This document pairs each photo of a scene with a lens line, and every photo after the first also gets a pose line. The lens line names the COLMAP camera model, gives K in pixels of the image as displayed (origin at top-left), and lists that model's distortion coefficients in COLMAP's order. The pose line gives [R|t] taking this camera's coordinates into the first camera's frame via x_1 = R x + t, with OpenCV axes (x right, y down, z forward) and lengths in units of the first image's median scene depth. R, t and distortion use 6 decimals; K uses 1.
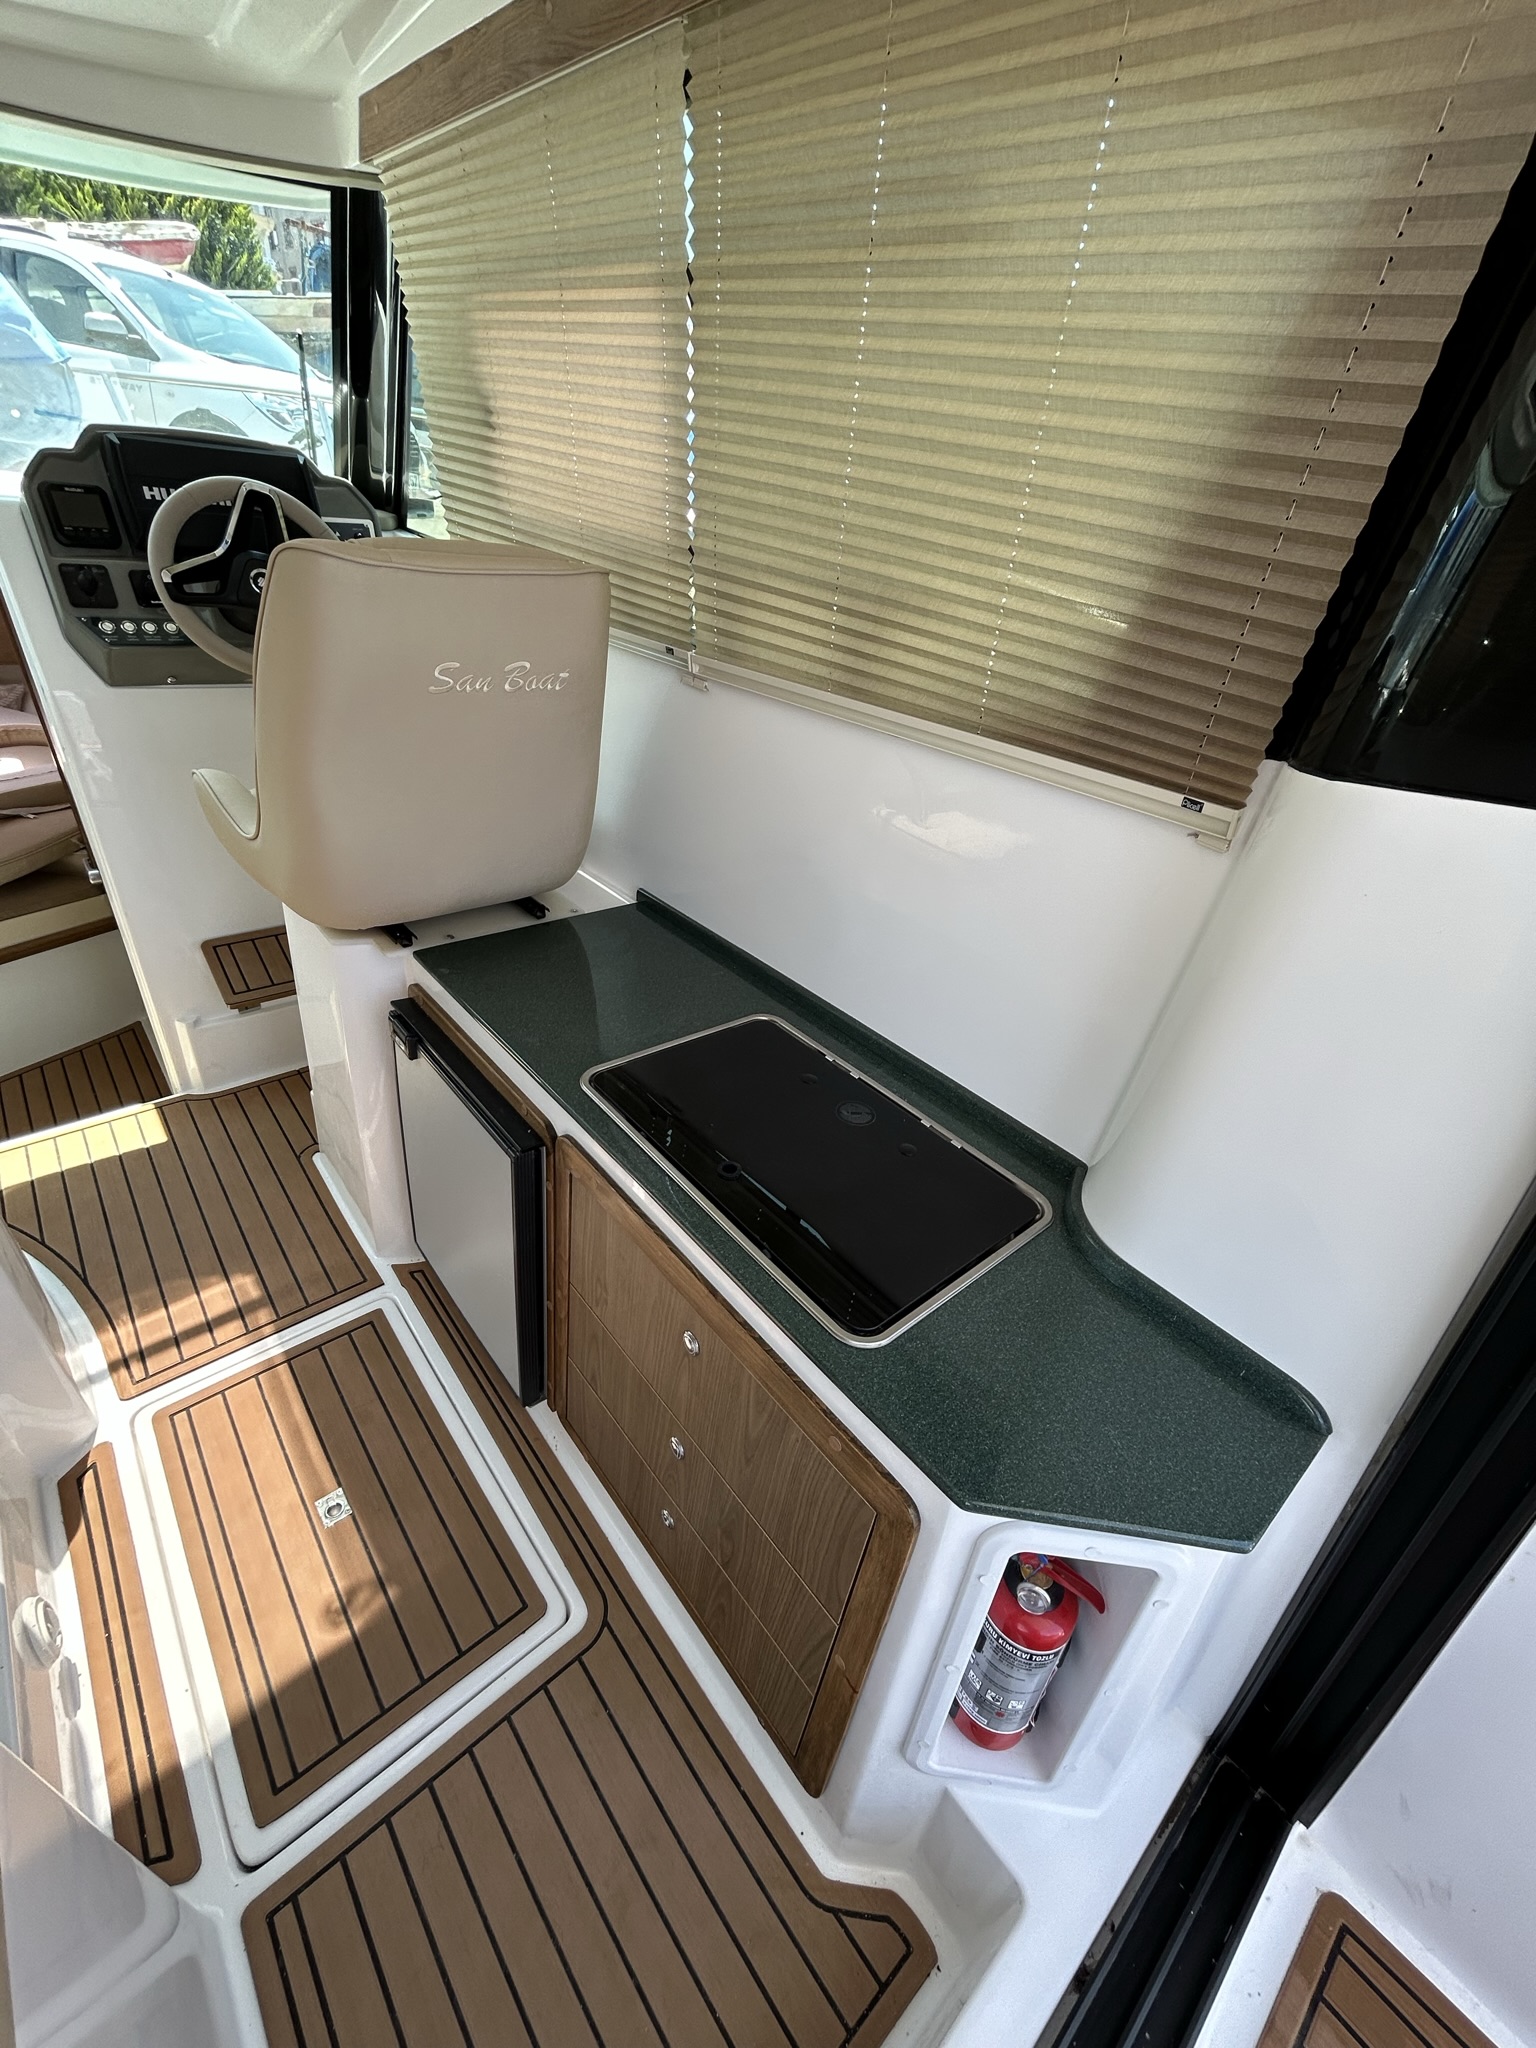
lens RADIAL K [[827.3, 0, 766.6], [0, 827.3, 1022.1], [0, 0, 1]] dist [0.004991, -0.001394]
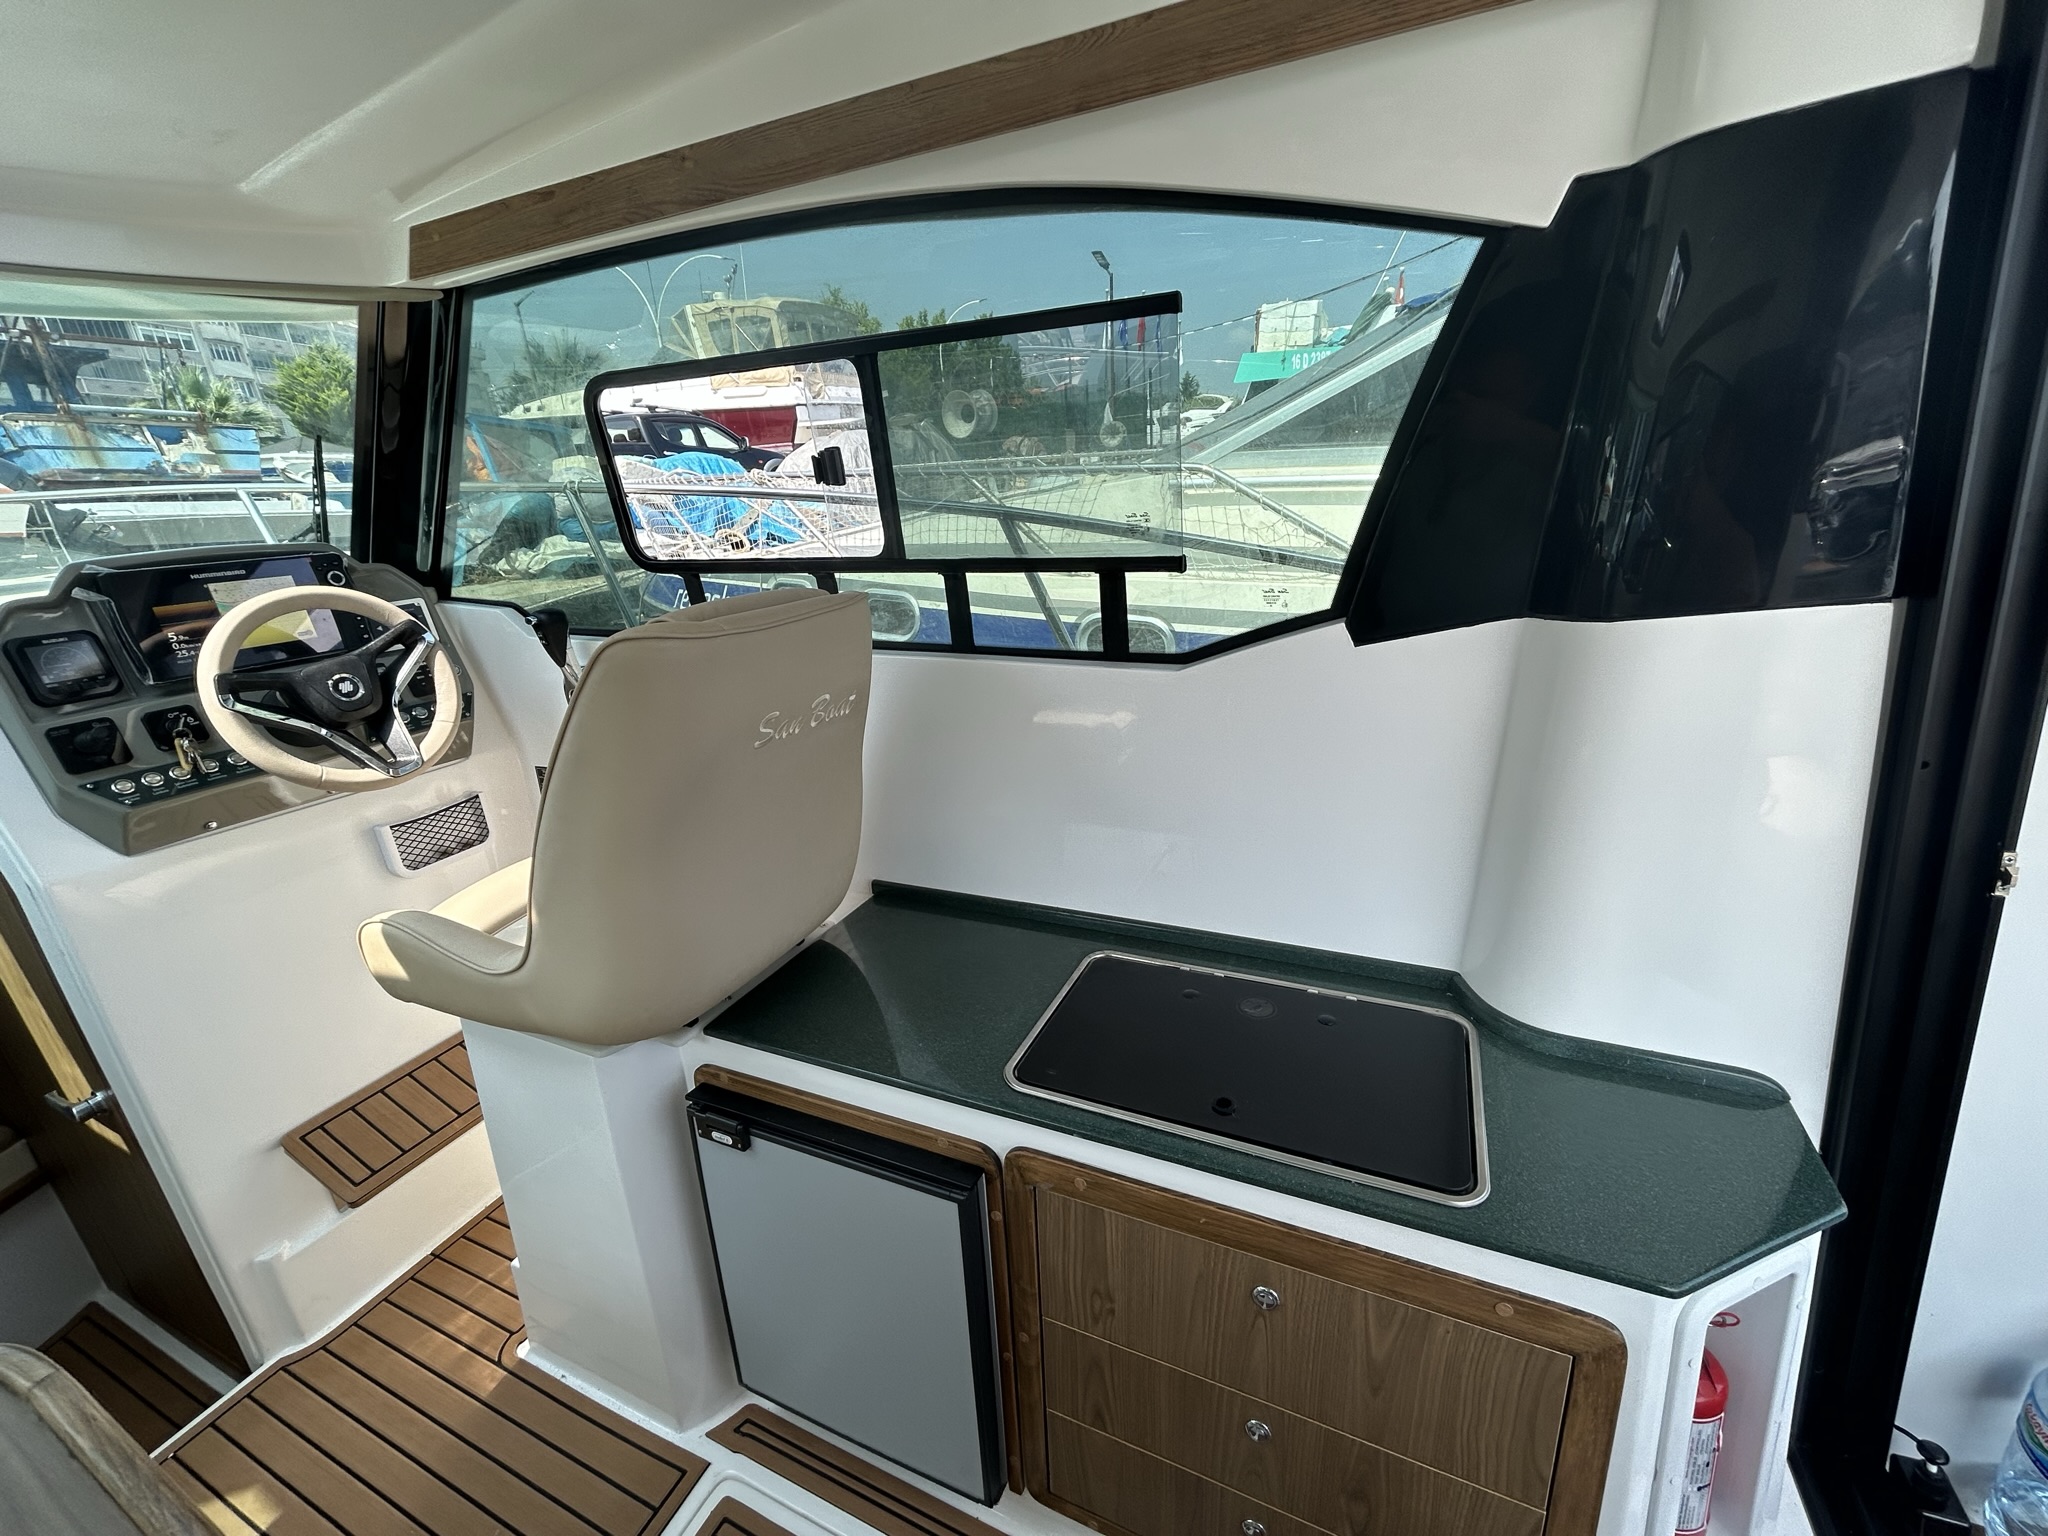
lens RADIAL K [[827.3, 0, 1028.0], [0, 827.3, 763.6], [0, 0, 1]] dist [0.004991, -0.001394]
pose [[0.897271, -0.275900, 0.344652, -0.382387], [0.343670, 0.926543, -0.153002, -0.103136], [-0.277121, 0.255730, 0.926178, 0.021318]]
